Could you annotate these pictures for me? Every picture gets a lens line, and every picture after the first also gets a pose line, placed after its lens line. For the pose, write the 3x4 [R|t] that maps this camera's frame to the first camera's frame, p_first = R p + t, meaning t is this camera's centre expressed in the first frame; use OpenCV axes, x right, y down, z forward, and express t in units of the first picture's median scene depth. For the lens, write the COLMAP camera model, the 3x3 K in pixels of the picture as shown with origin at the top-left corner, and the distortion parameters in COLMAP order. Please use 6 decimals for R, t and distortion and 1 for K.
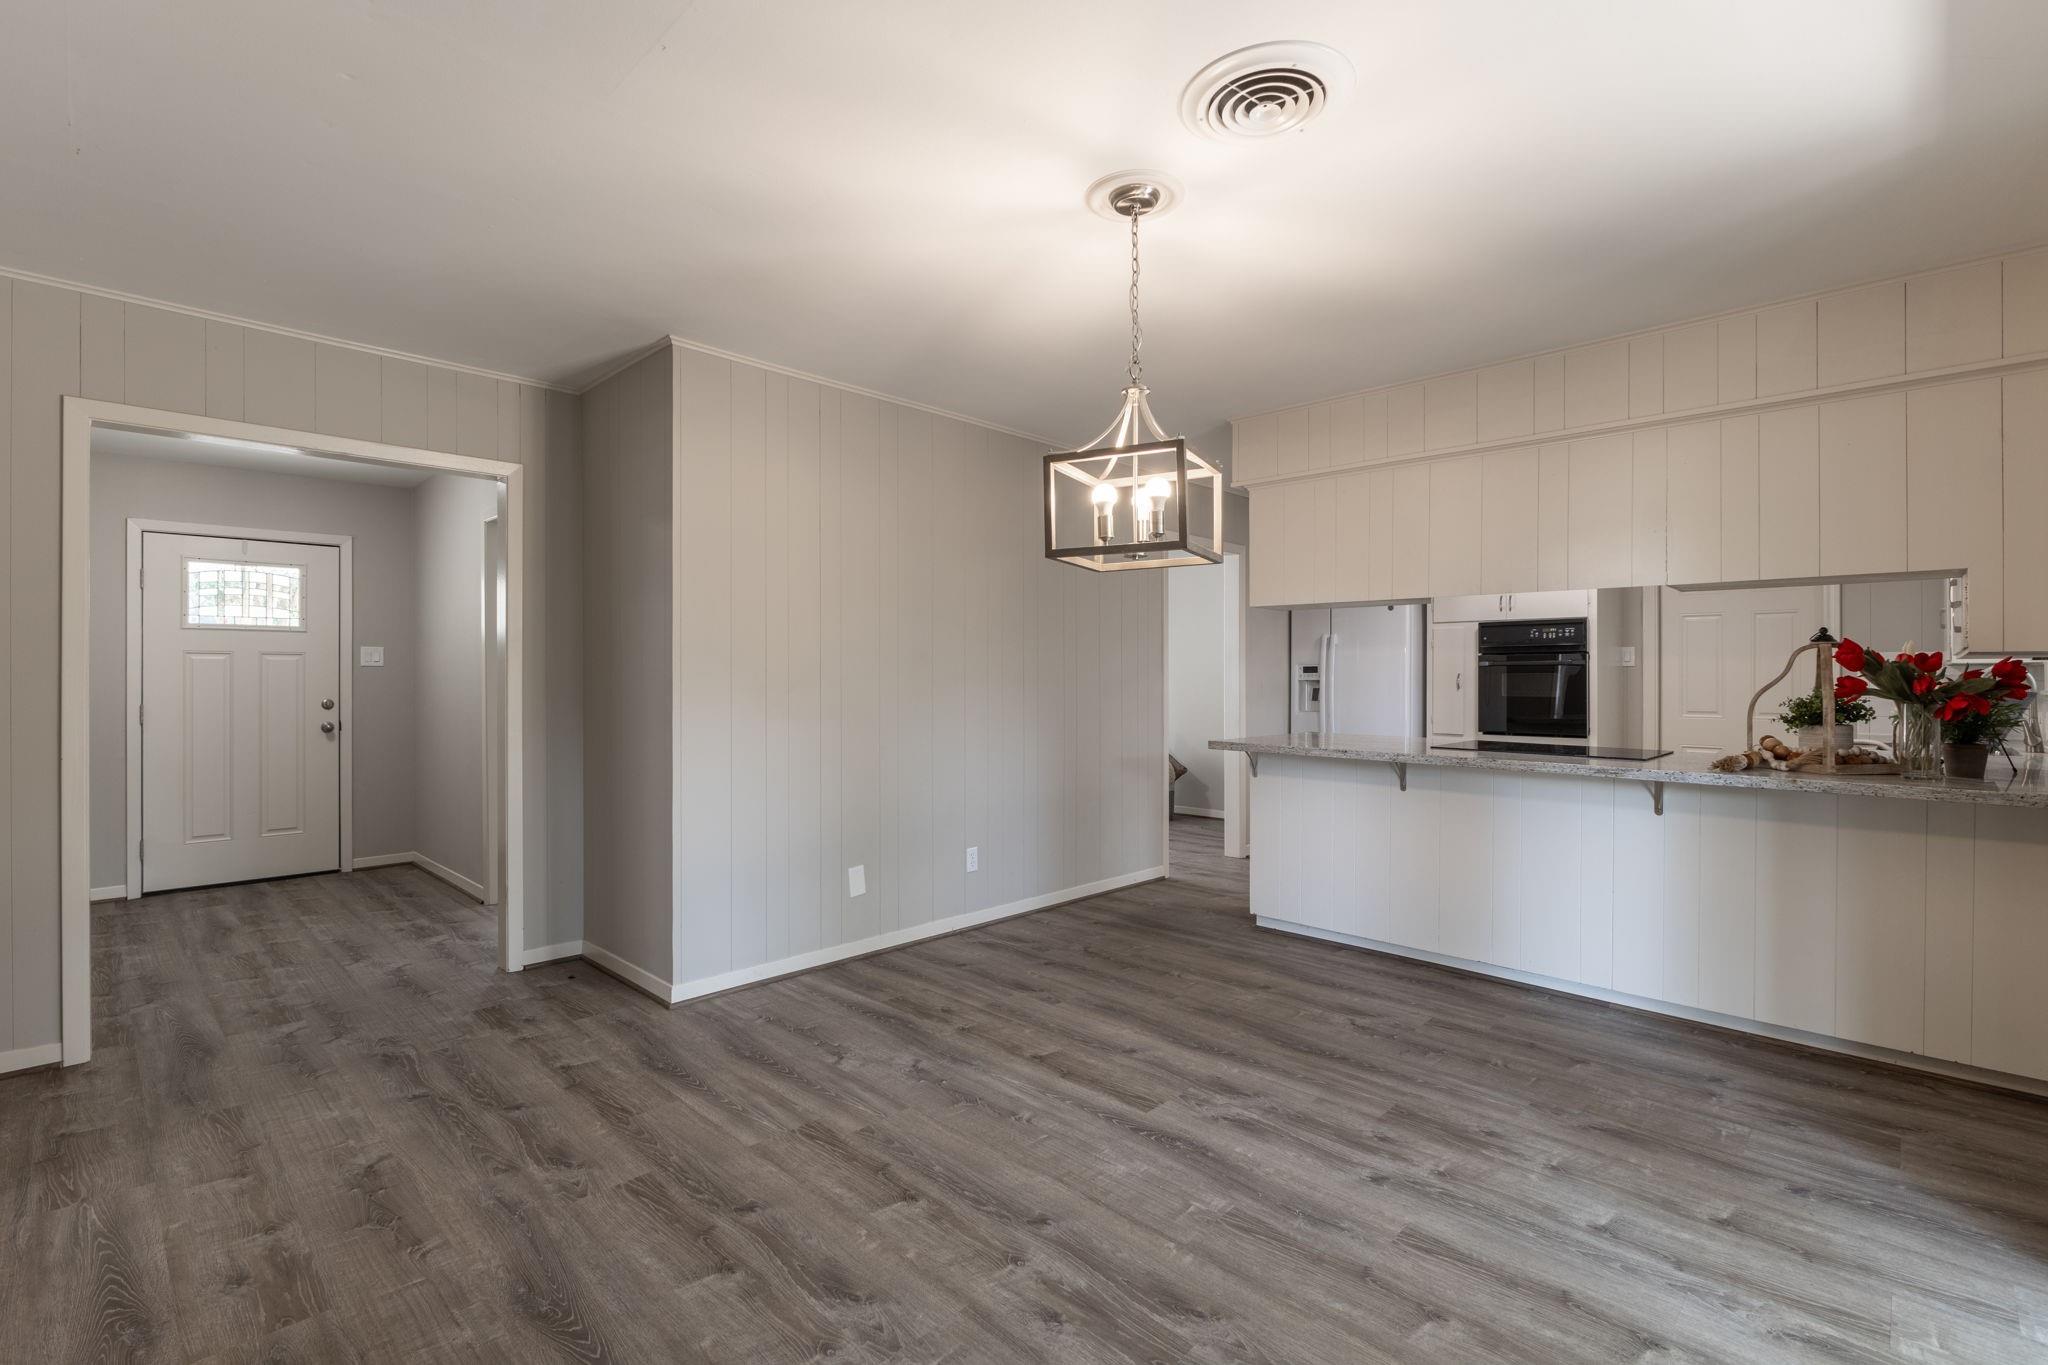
lens RADIAL K [[933.6, 0, 1029.6], [0, 933.6, 685.7], [0, 0, 1]] dist [-0.005028, -0.000605]
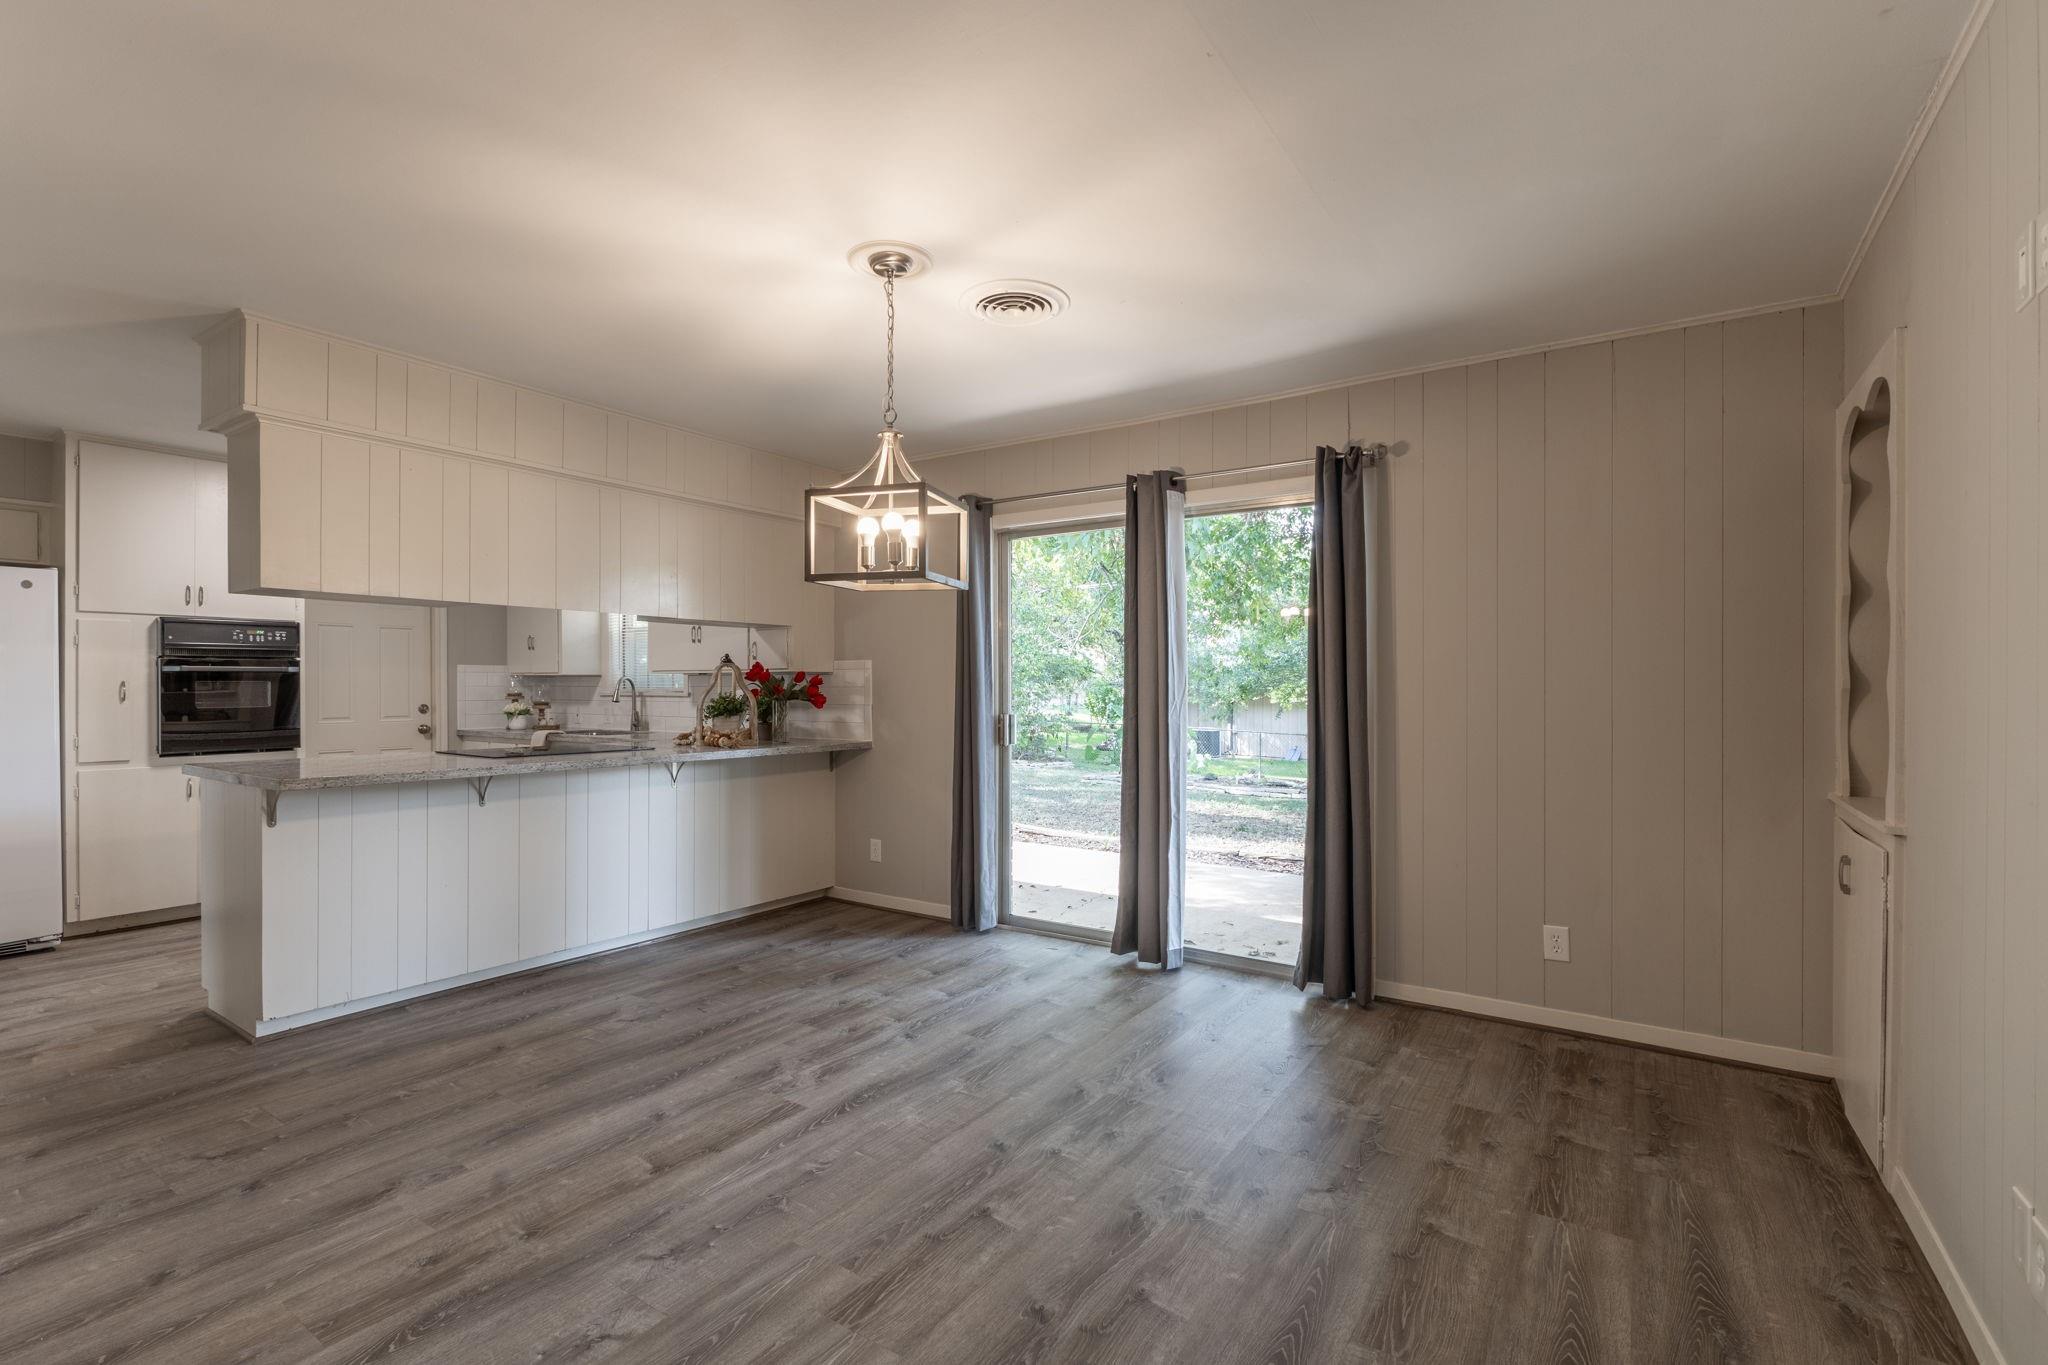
lens RADIAL K [[934.9, 0, 990.1], [0, 934.9, 684.0], [0, 0, 1]] dist [-0.004015, -0.001015]
pose [[-0.162890, -0.002118, 0.986642, -0.907698], [0.008608, 0.999957, 0.003567, -0.015567], [-0.986607, 0.009074, -0.162865, 0.939355]]
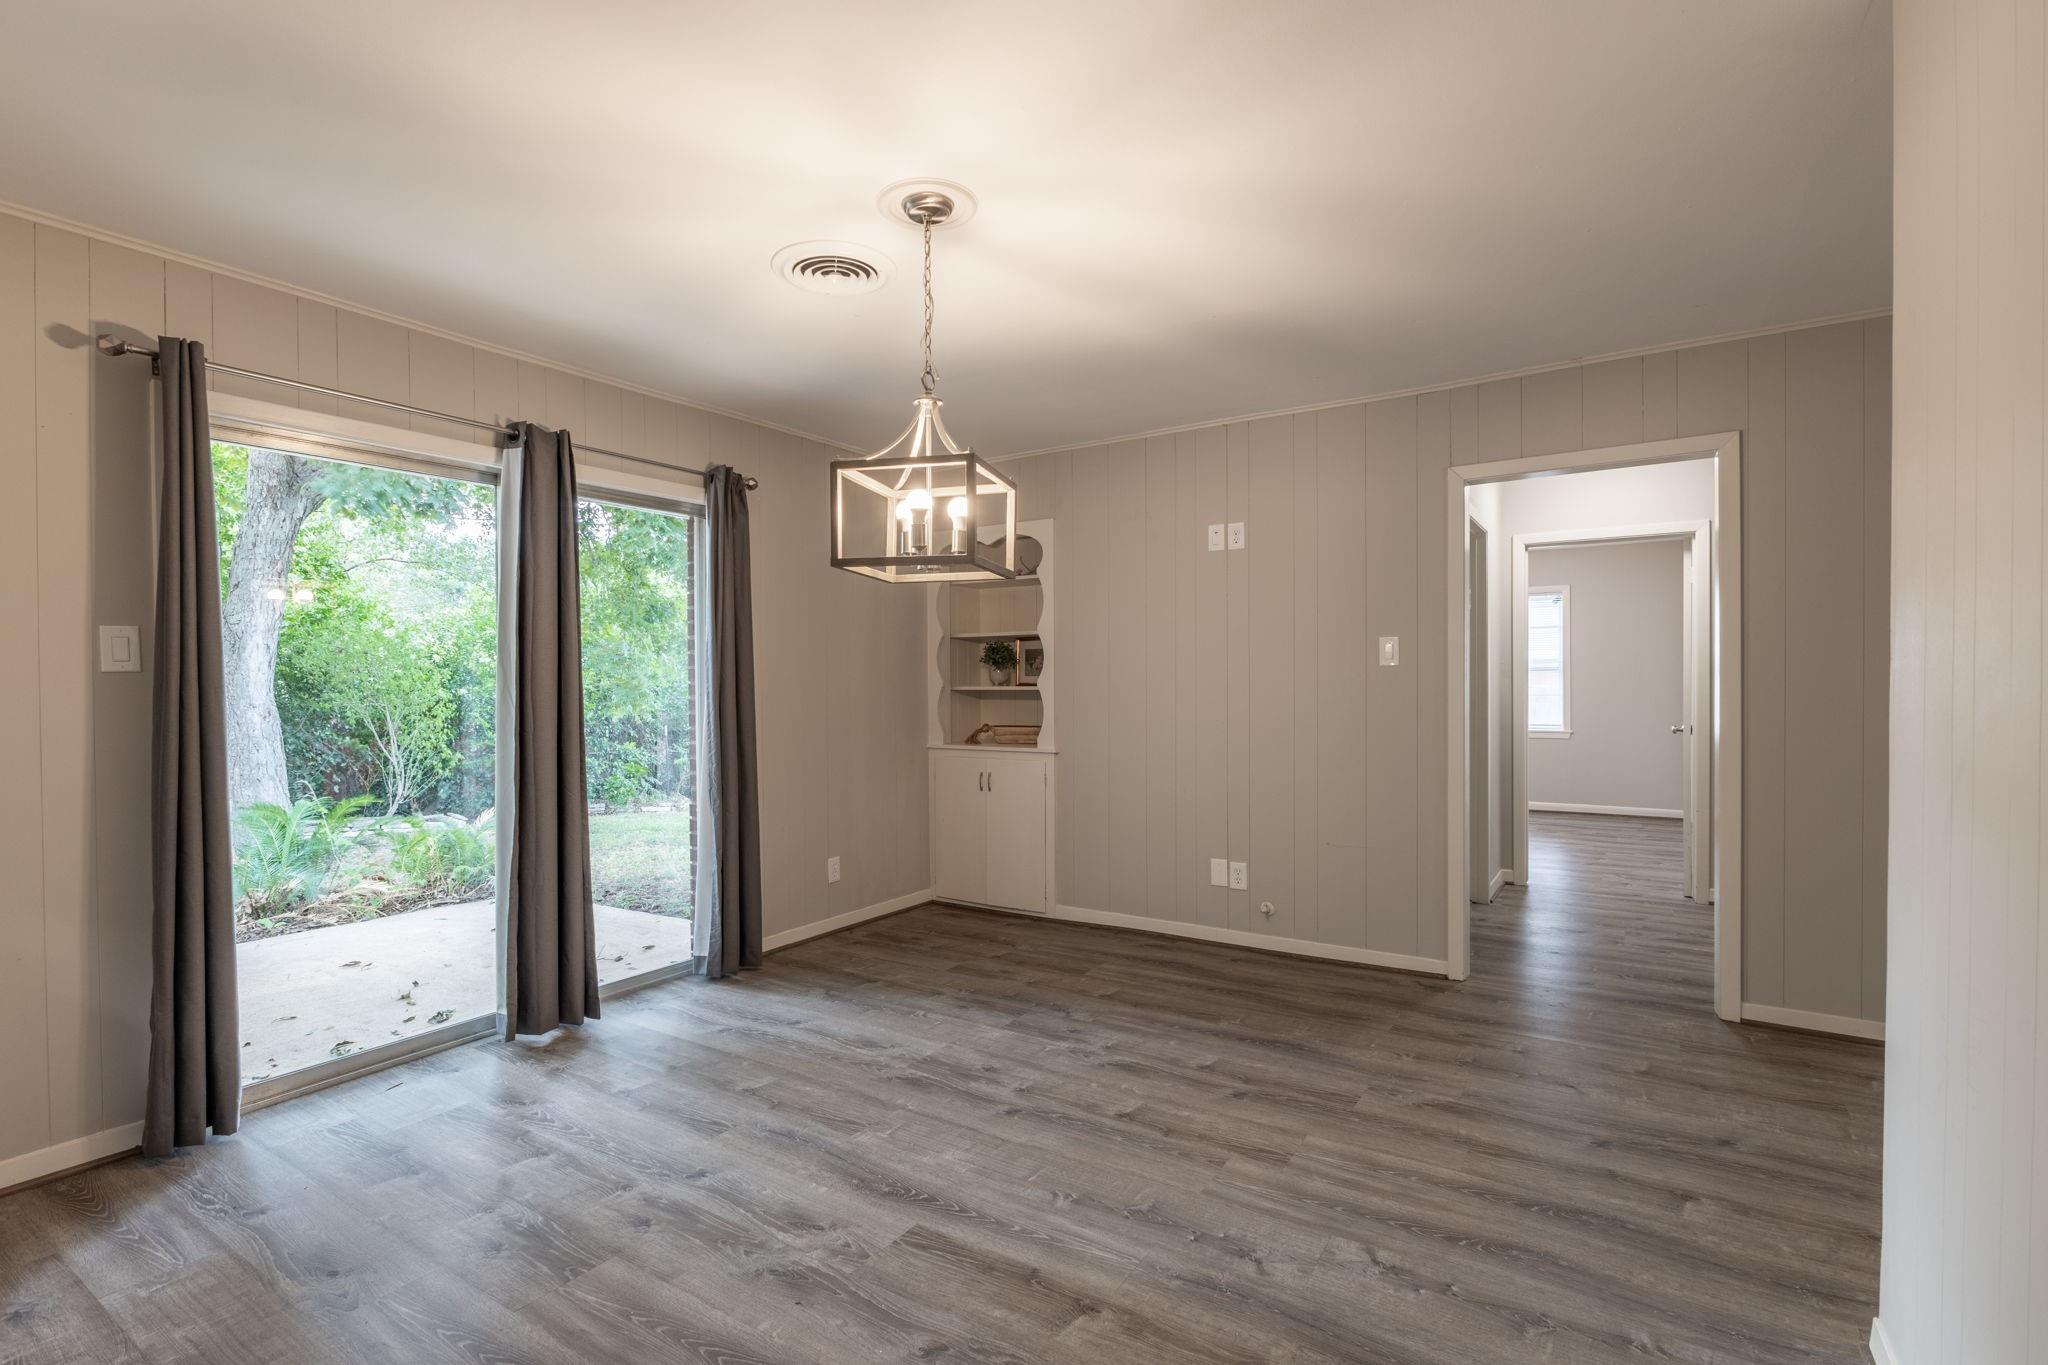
lens RADIAL K [[933.6, 0, 1029.6], [0, 933.6, 685.7], [0, 0, 1]] dist [-0.005028, -0.000605]
pose [[-0.982289, 0.007673, -0.187214, 0.172385], [0.005347, 0.999902, 0.012928, -0.016678], [0.187295, 0.011698, -0.982234, 1.755367]]
